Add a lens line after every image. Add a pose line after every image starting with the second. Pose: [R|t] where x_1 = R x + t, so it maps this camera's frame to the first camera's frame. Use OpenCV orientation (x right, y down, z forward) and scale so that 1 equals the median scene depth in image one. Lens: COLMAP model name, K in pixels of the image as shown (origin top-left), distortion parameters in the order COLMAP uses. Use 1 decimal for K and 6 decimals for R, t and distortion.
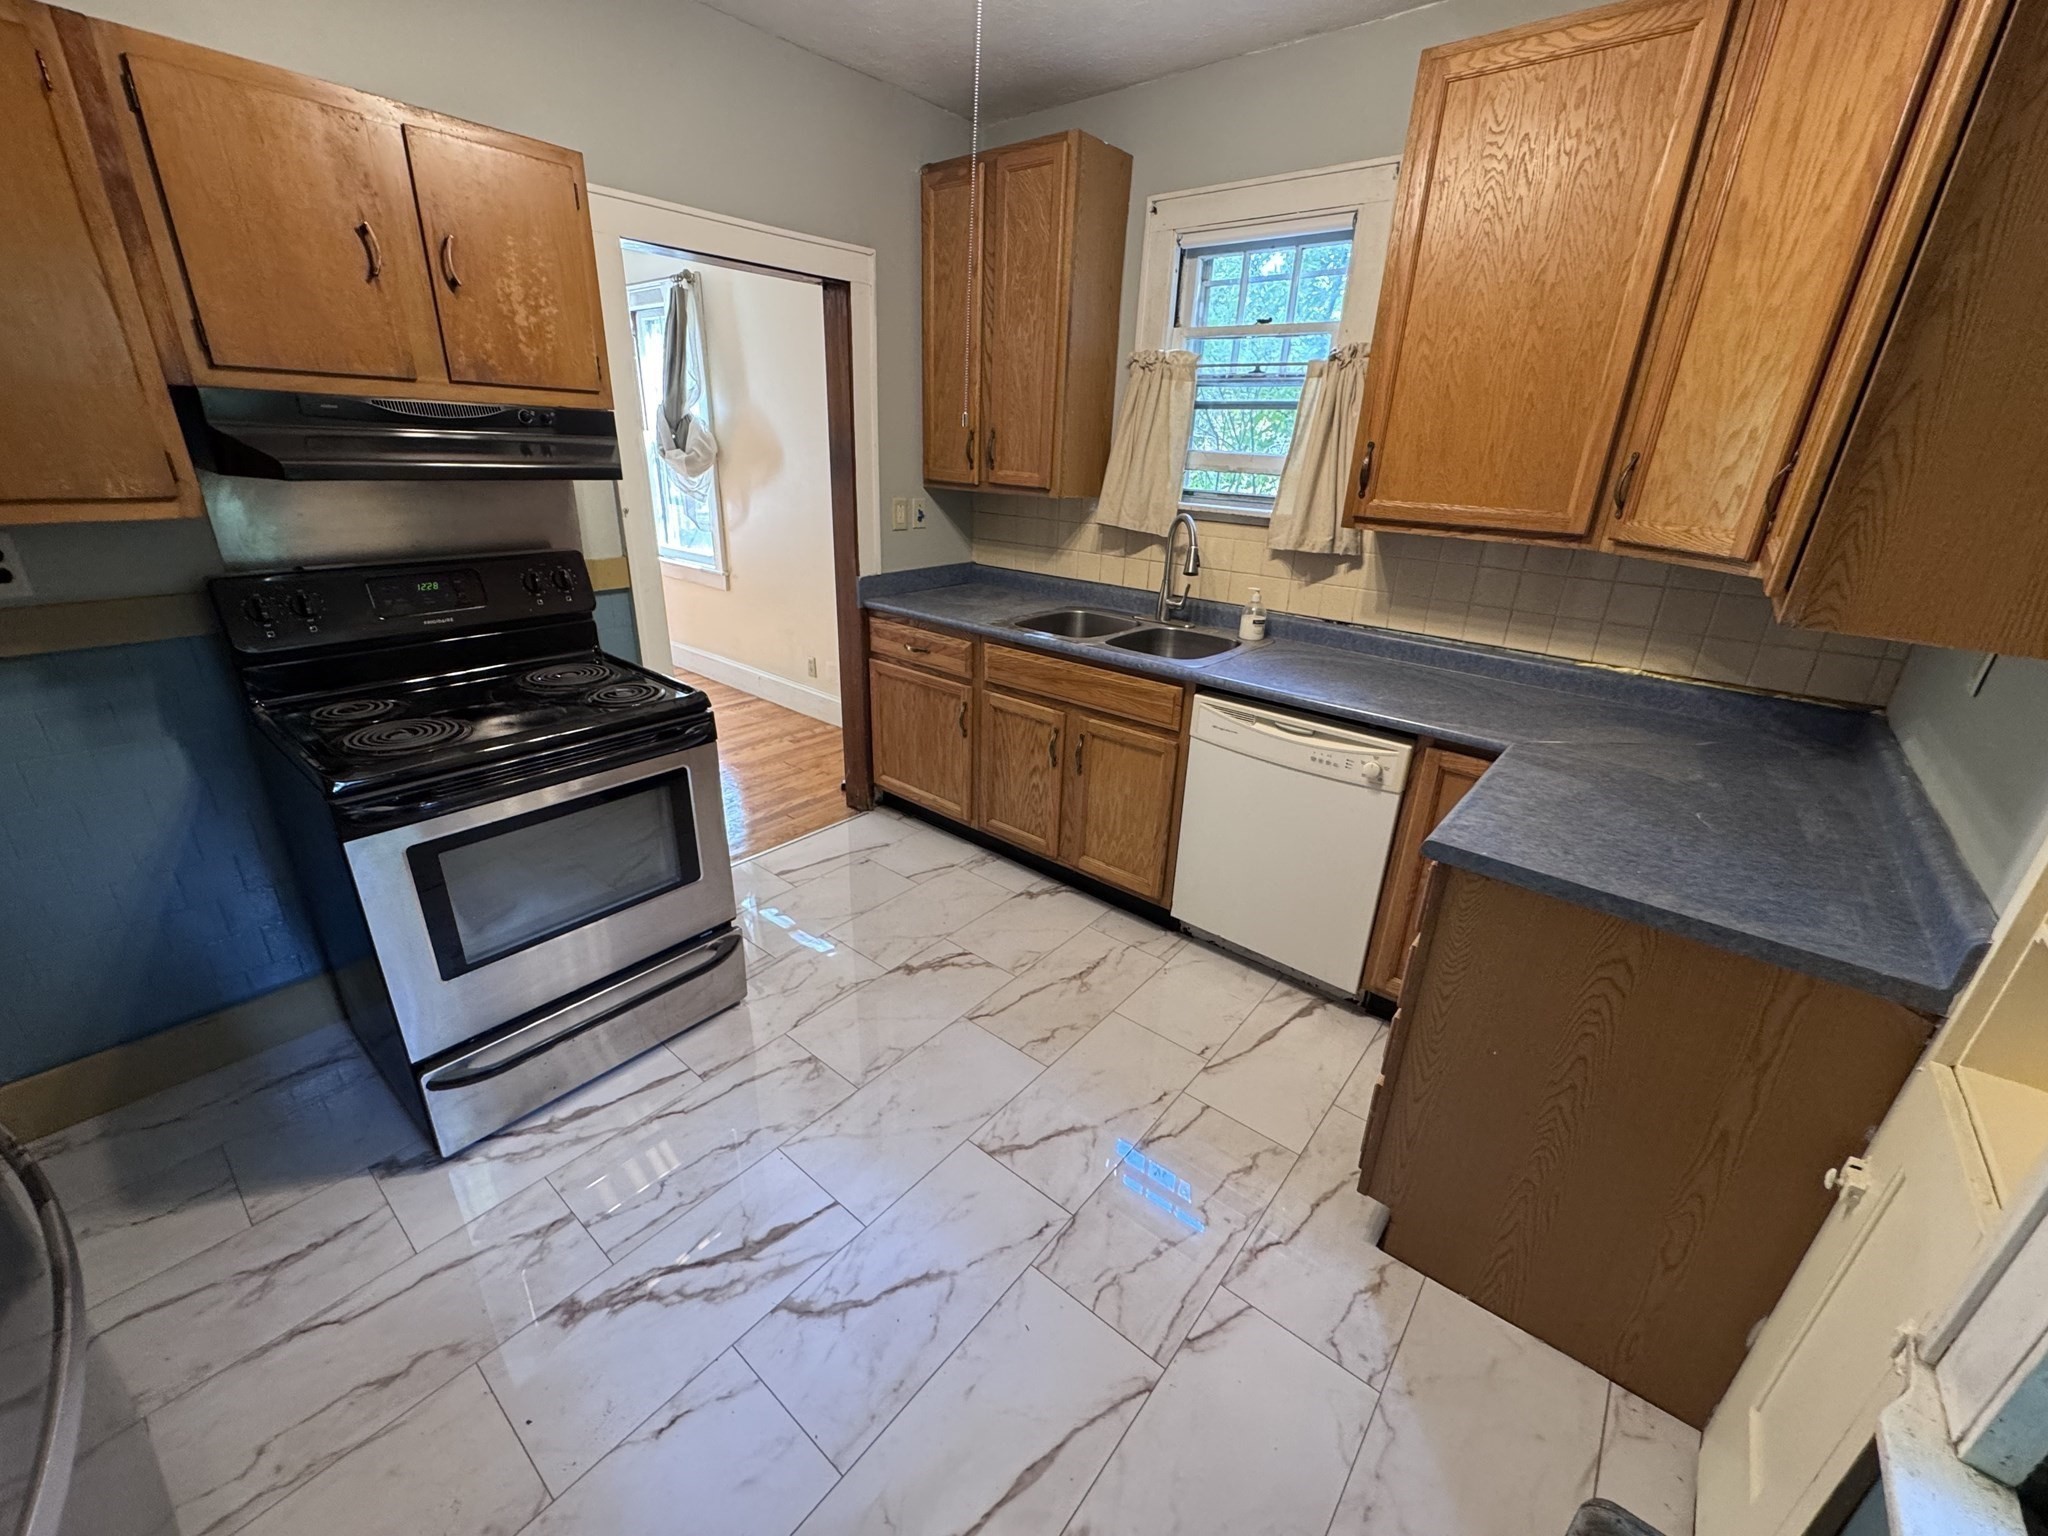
lens RADIAL K [[822.3, 0, 1021.4], [0, 822.3, 772.0], [0, 0, 1]] dist [-0.000014, -0.000001]
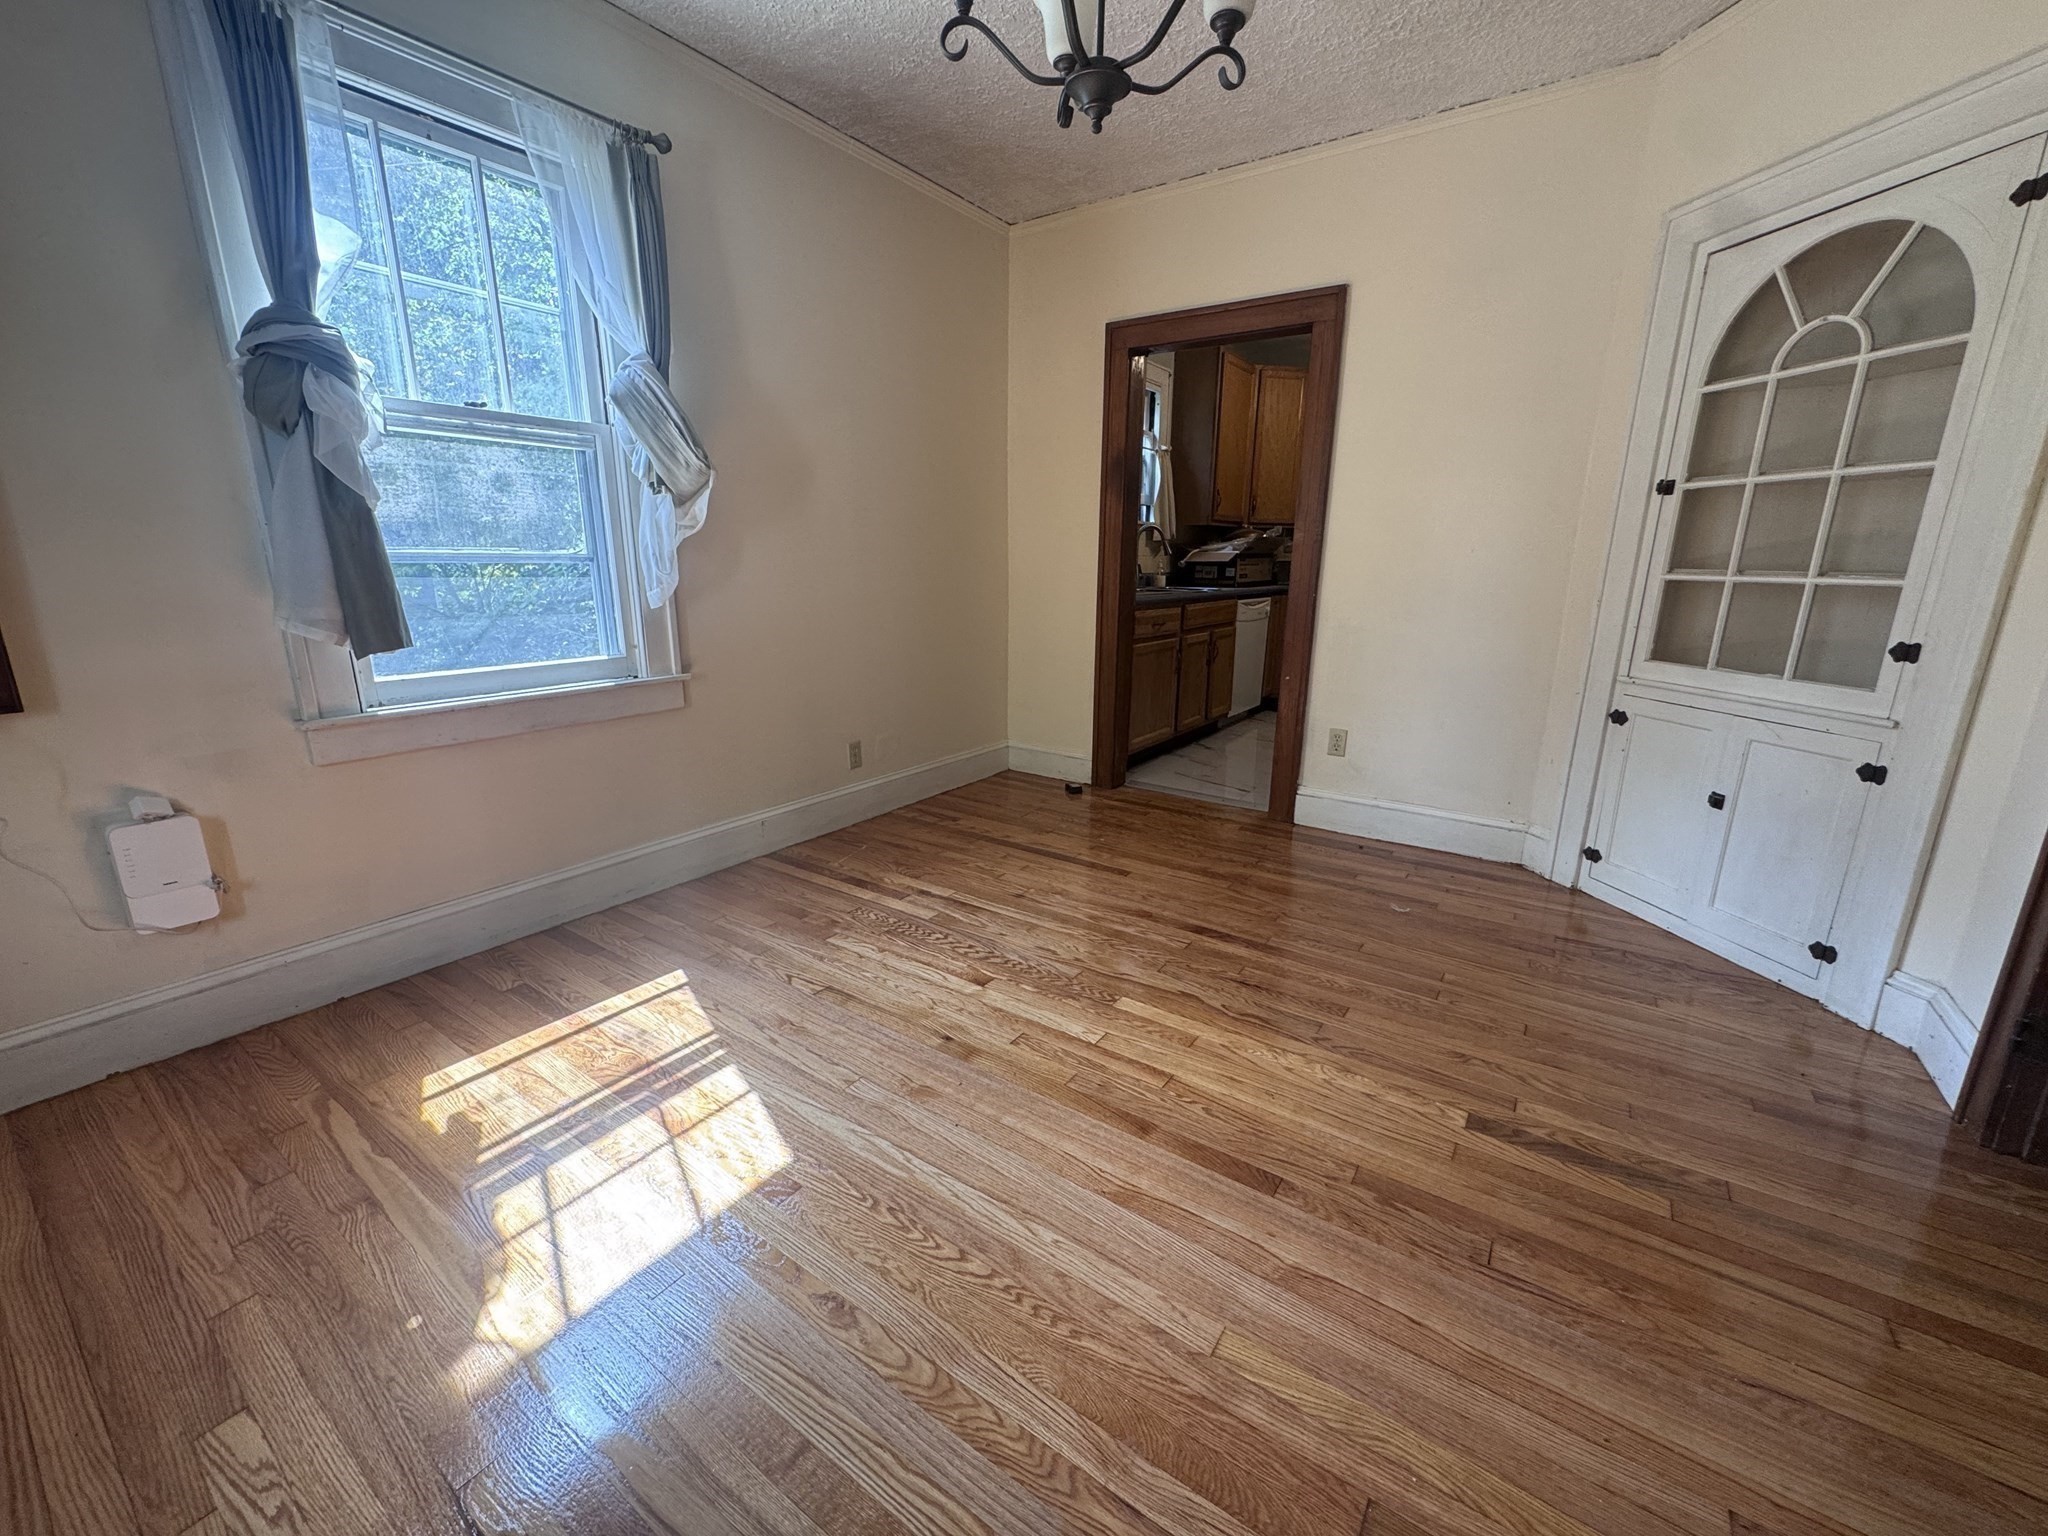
lens RADIAL K [[822.3, 0, 1023.9], [0, 822.3, 768.2], [0, 0, 1]] dist [-0.000014, -0.000001]
pose [[-0.080093, -0.286023, 0.954870, -1.347726], [0.368620, 0.881537, 0.294976, -0.384219], [-0.926123, 0.375610, 0.034828, 1.127761]]
